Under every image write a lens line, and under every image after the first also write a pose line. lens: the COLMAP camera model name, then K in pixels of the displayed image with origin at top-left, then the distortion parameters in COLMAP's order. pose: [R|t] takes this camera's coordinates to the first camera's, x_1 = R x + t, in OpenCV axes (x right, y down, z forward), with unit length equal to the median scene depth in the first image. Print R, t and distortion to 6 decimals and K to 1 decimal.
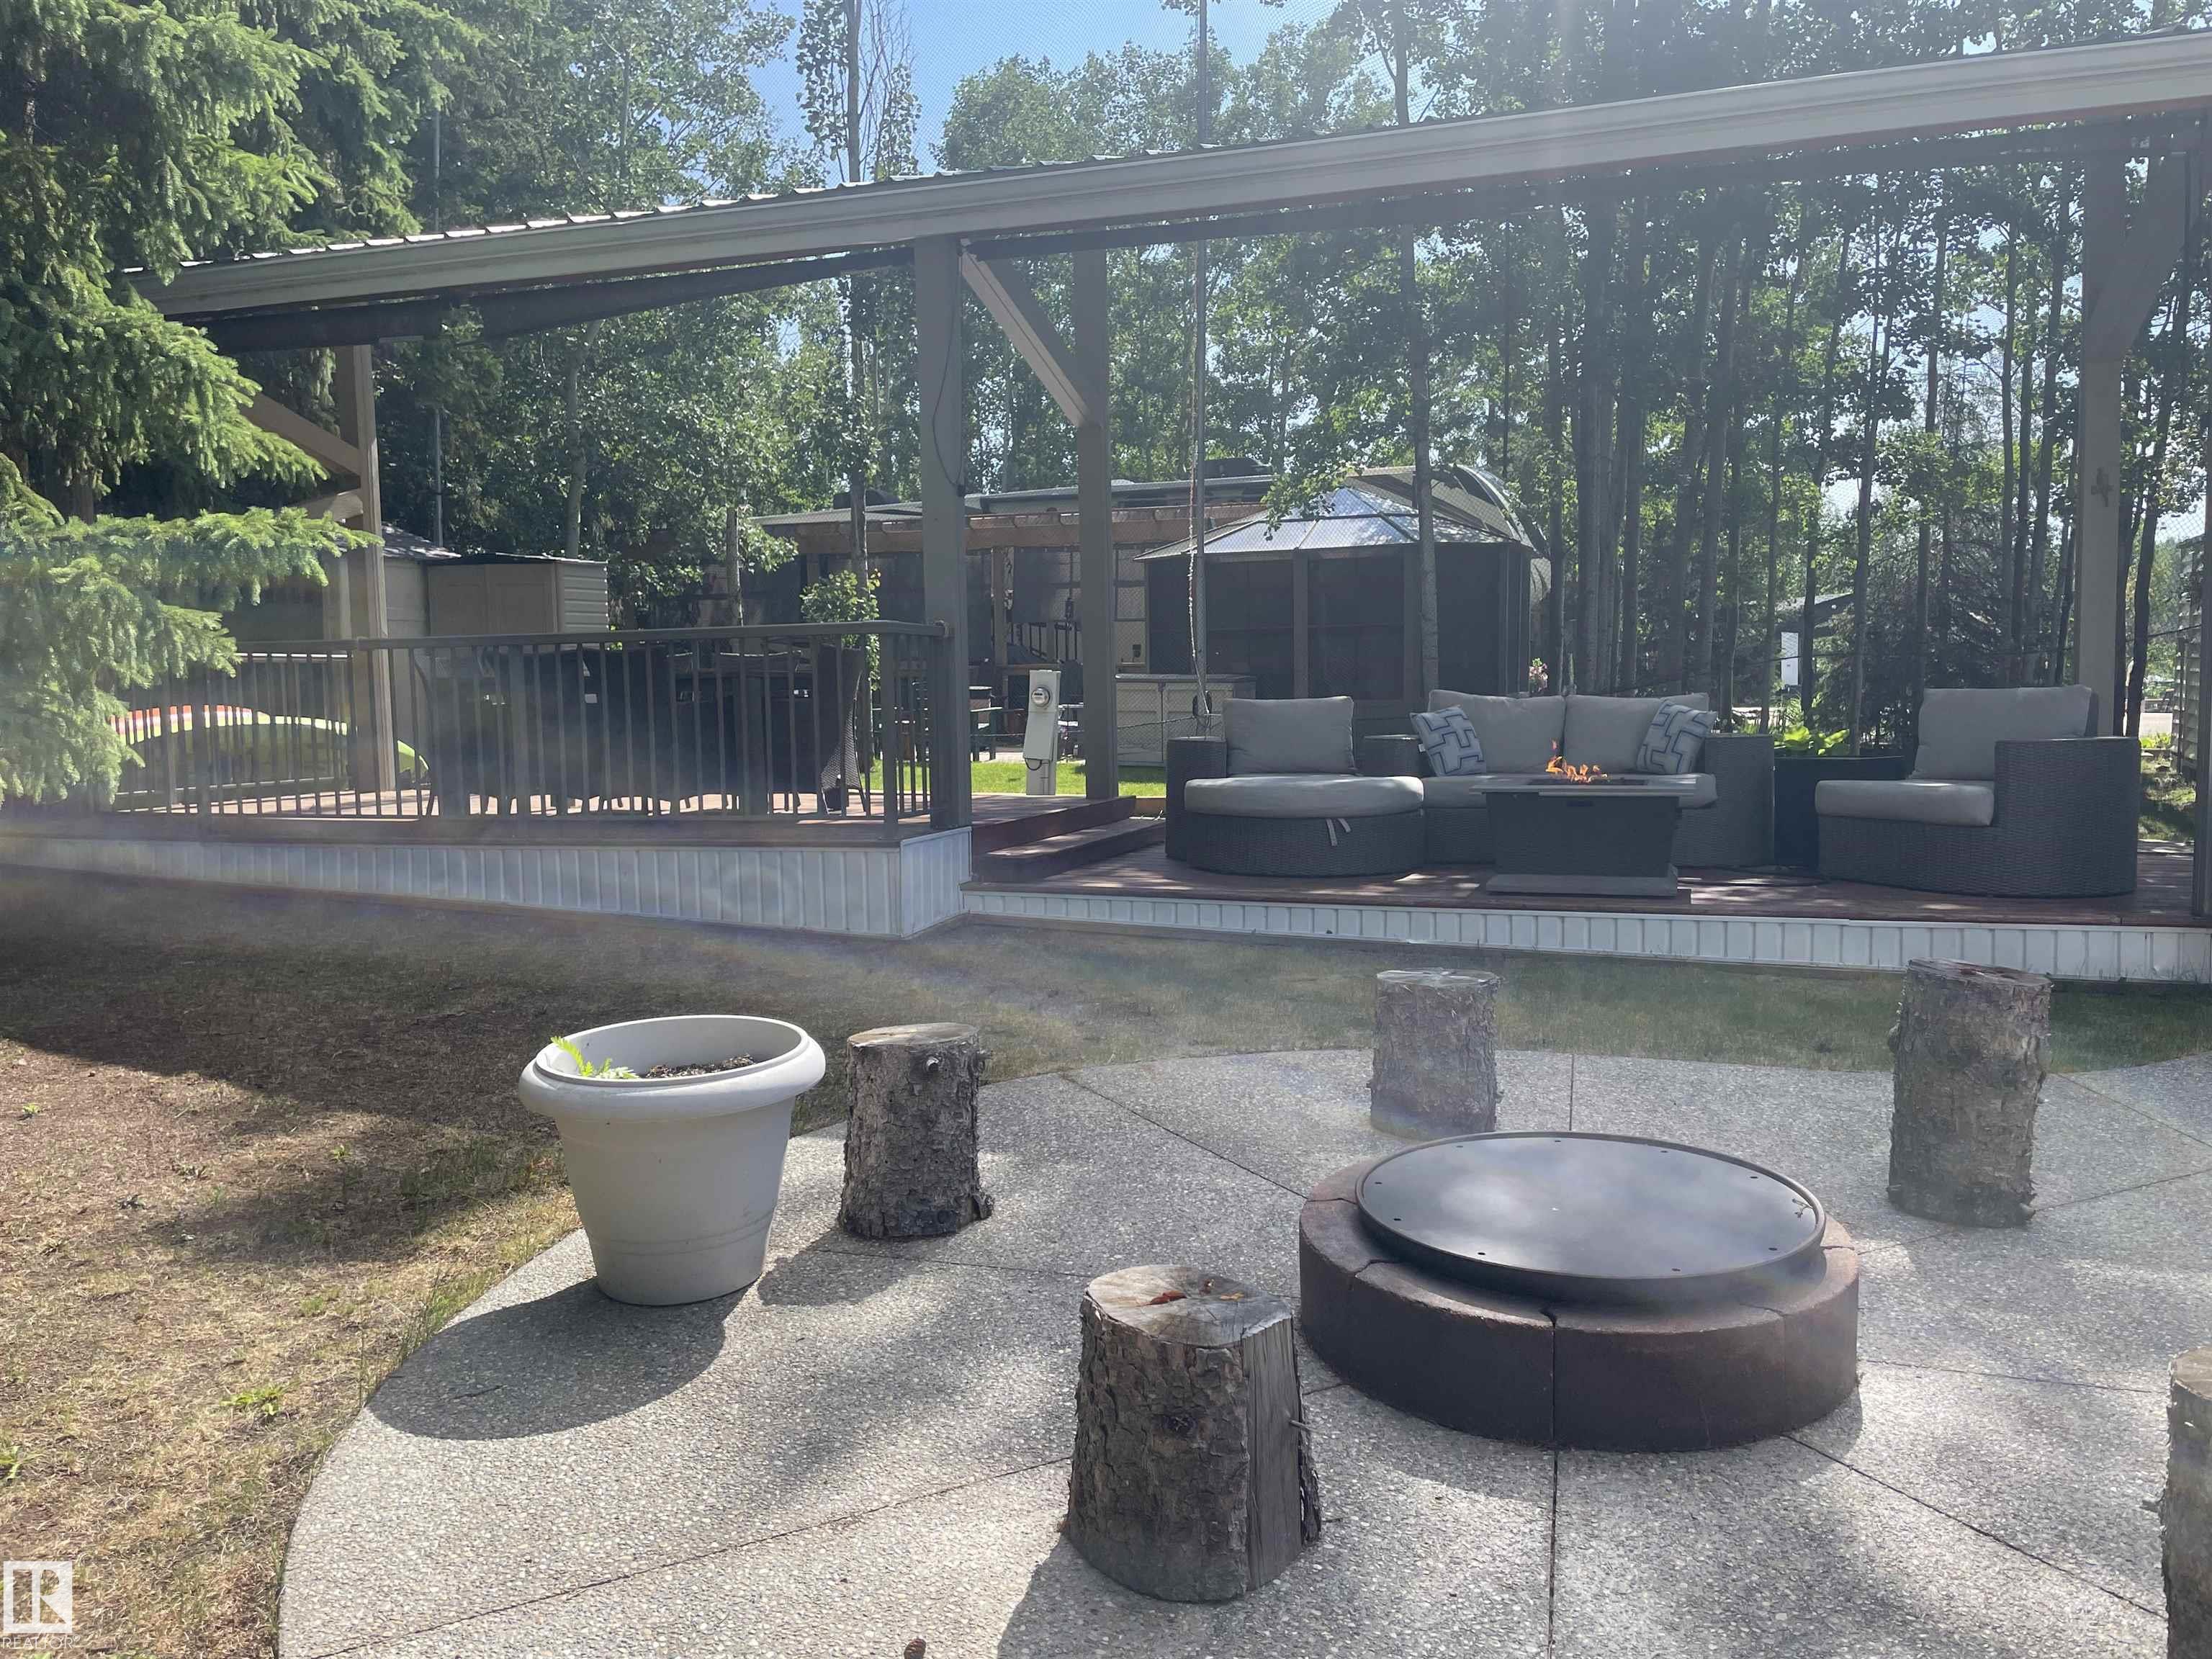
lens RADIAL K [[1662.0, 0, 1103.5], [0, 1662.0, 808.3], [0, 0, 1]] dist [0.095886, -0.135817]
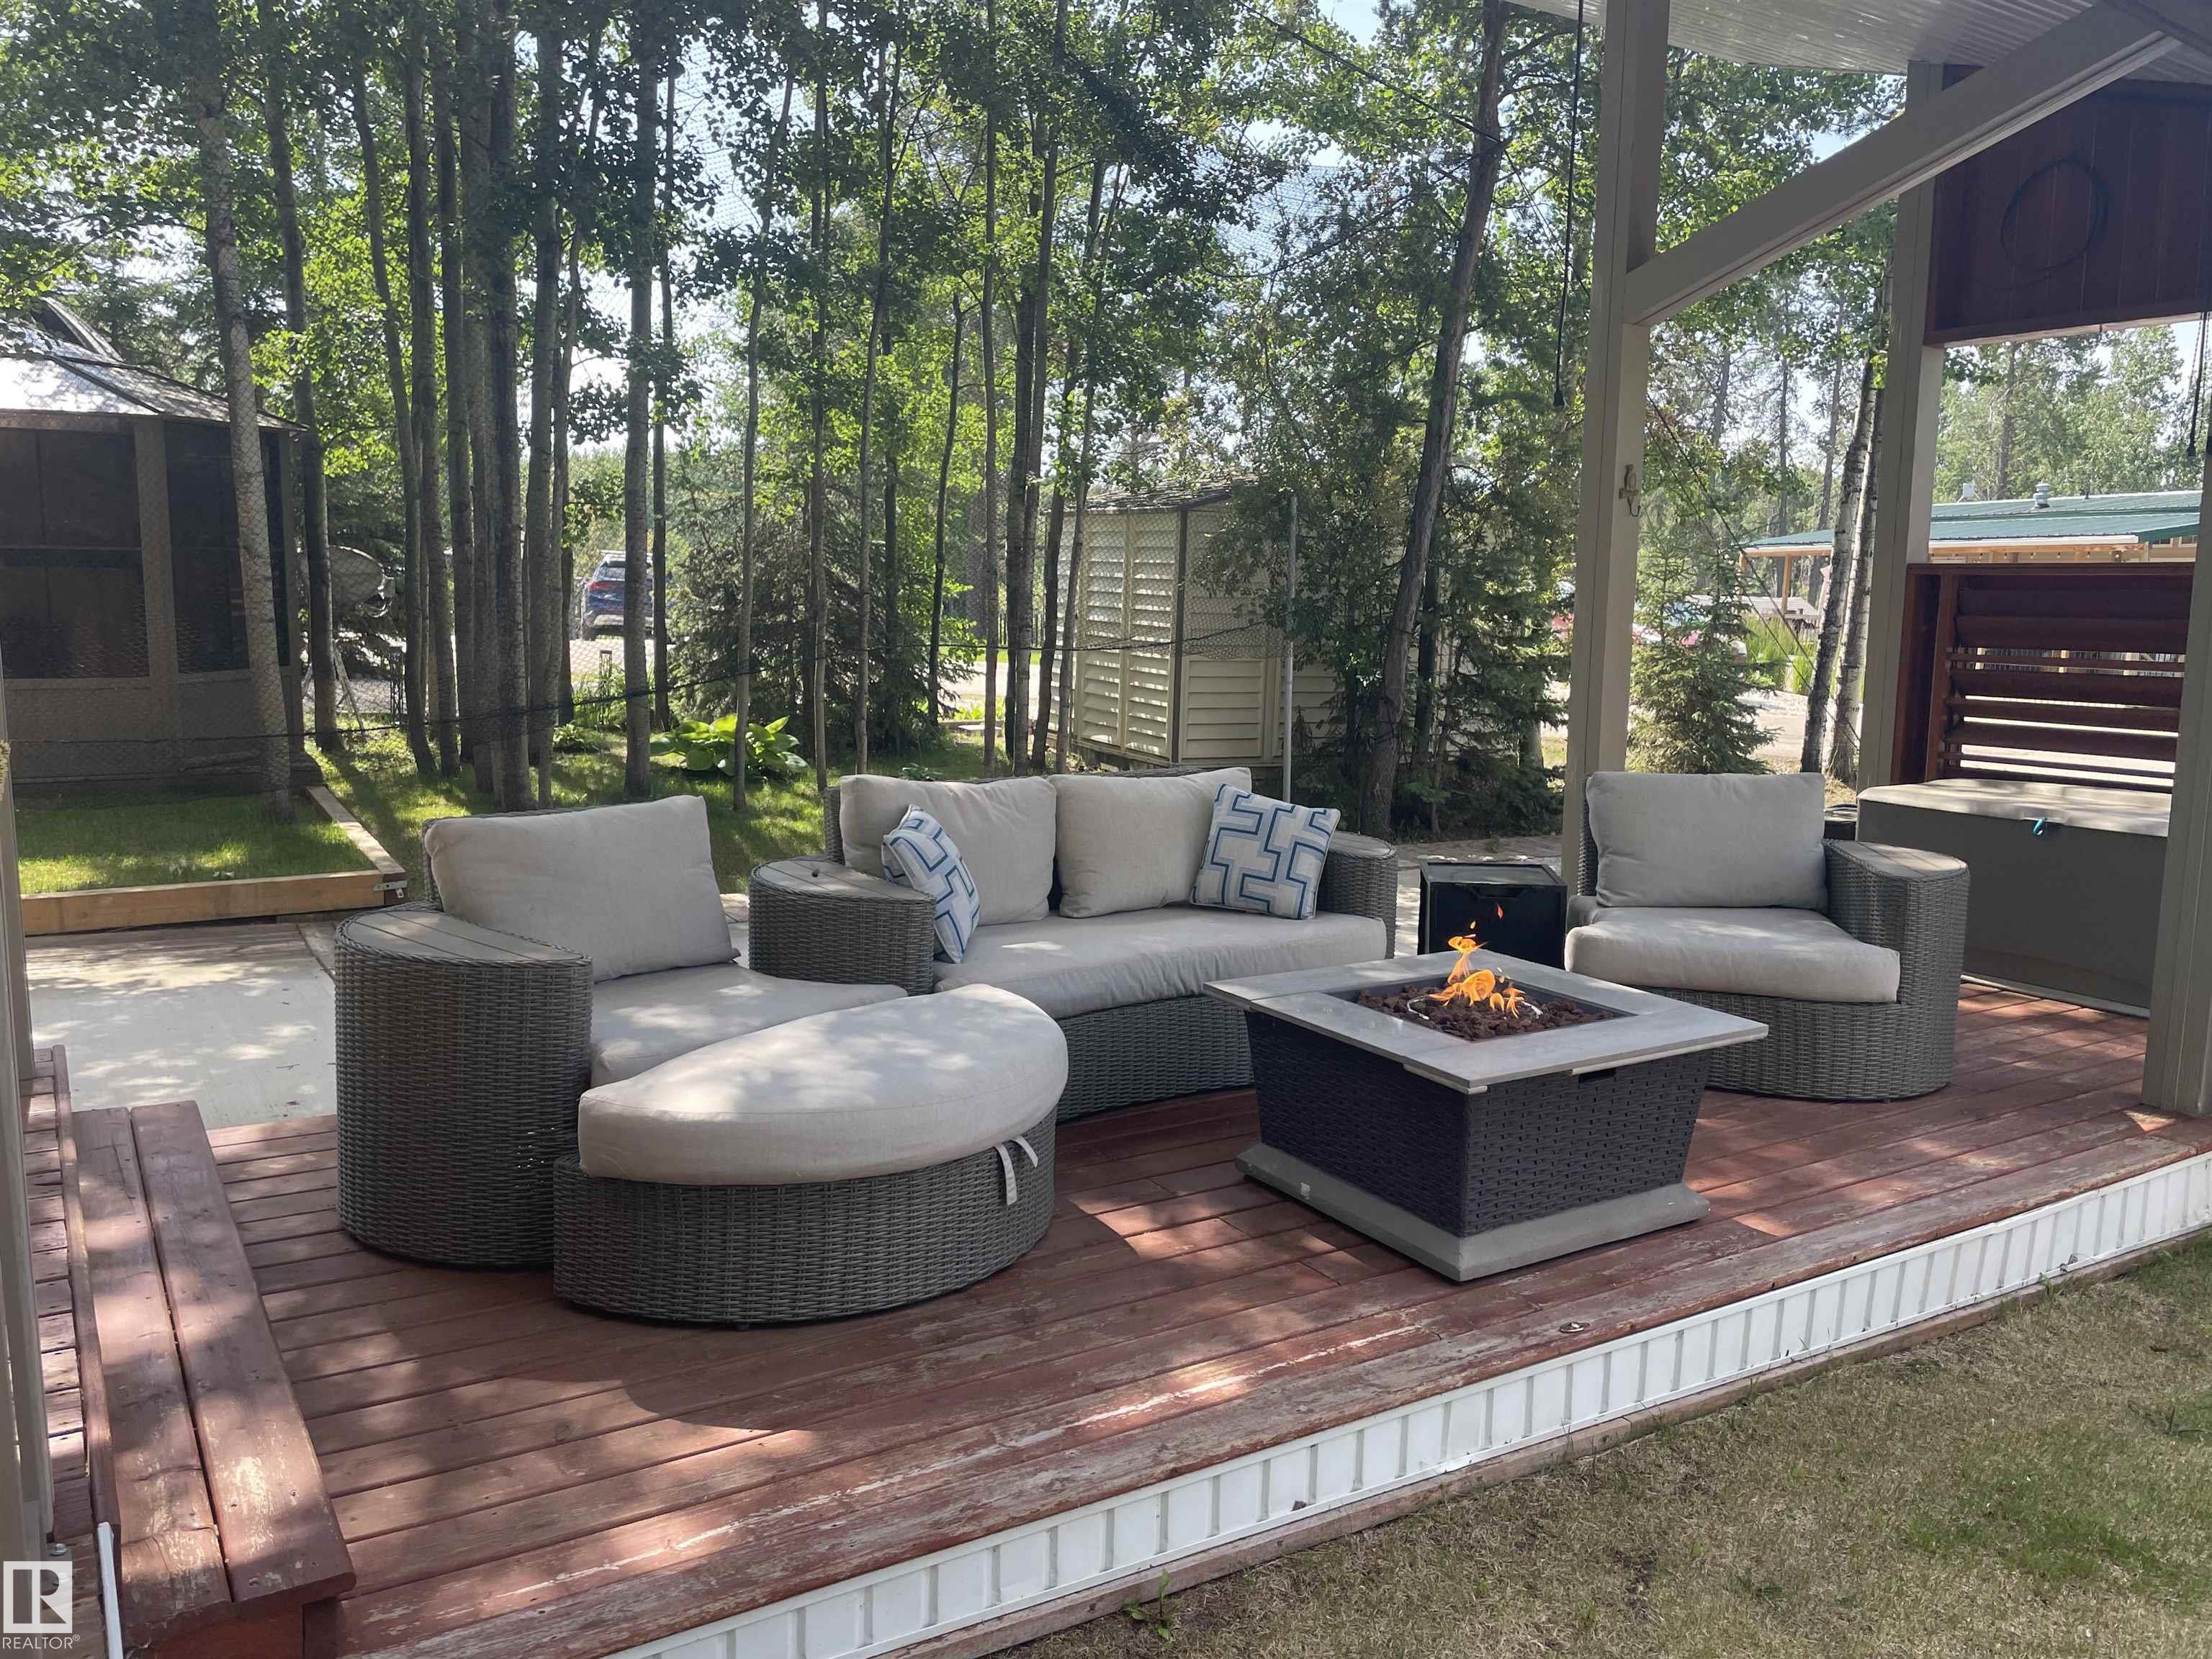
lens RADIAL K [[1680.0, 0, 1106.0], [0, 1680.0, 829.5], [0, 0, 1]] dist [0.096004, -0.125705]
pose [[0.627056, -0.083990, 0.774433, -0.174775], [0.027855, 0.995952, 0.085460, -0.109994], [-0.778476, -0.032016, 0.626857, 0.709487]]
